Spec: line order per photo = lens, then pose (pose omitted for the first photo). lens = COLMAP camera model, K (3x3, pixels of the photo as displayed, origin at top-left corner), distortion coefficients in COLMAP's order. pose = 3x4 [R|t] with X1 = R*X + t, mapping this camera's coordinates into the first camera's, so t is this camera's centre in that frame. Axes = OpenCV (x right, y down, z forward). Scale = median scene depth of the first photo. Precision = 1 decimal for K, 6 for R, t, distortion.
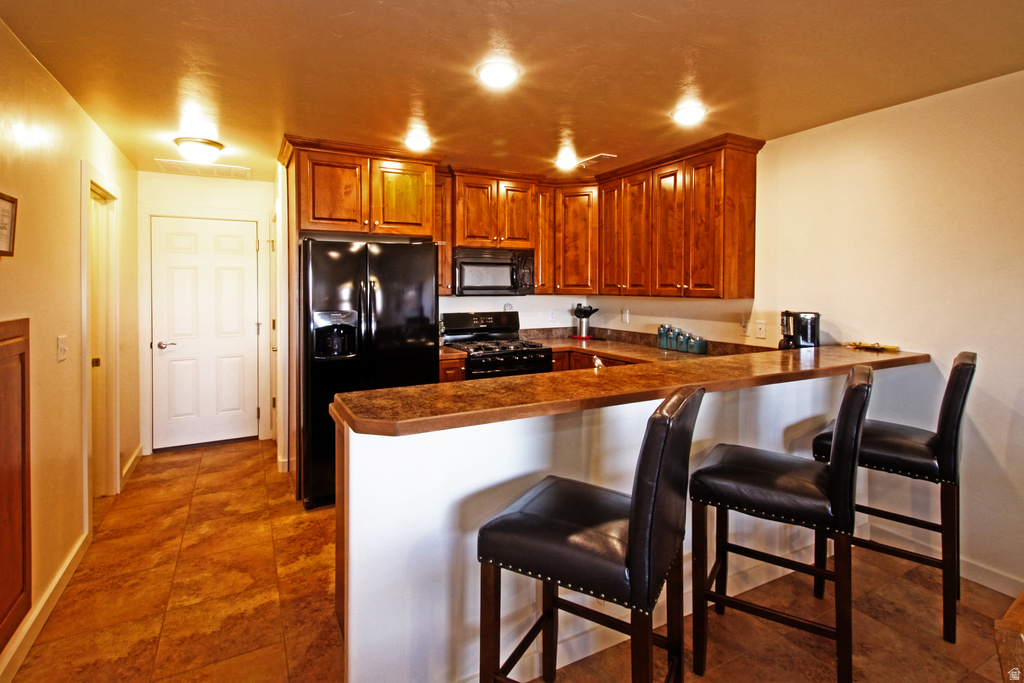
lens RADIAL K [[515.6, 0, 518.7], [0, 515.6, 290.7], [0, 0, 1]] dist [0.006106, -0.002918]
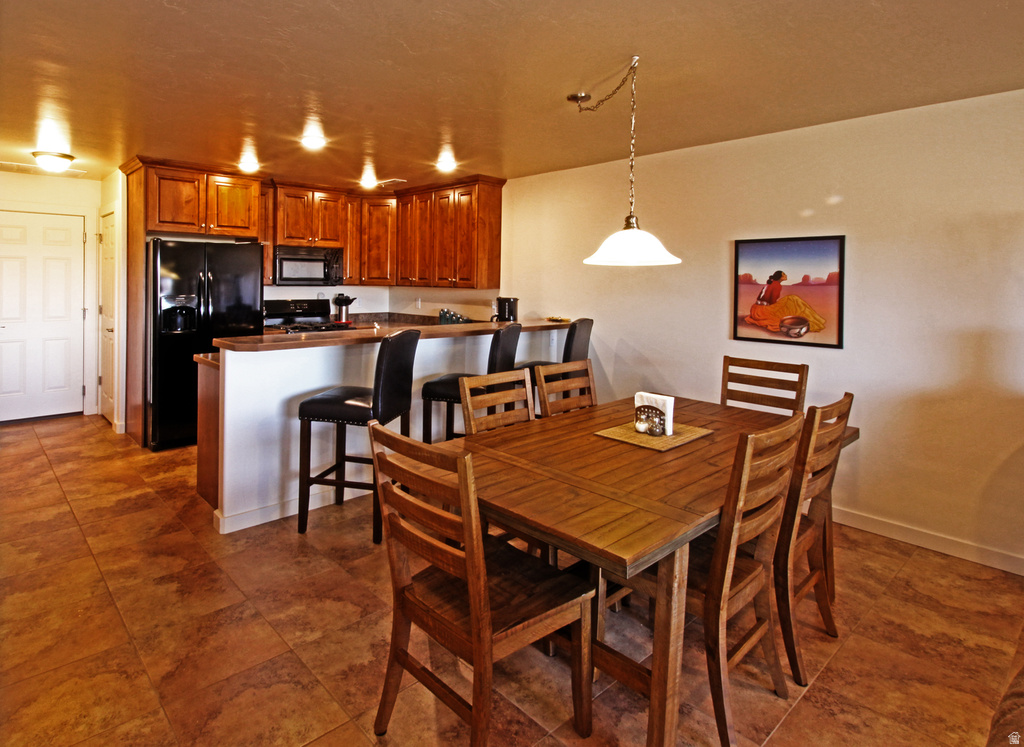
lens RADIAL K [[557.3, 0, 479.4], [0, 557.3, 286.8], [0, 0, 1]] dist [-0.006893, -0.000574]
pose [[0.969285, 0.009511, 0.245755, 0.022682], [-0.010802, 0.999934, 0.003907, 0.003535], [-0.245701, -0.006442, 0.969324, -0.437878]]
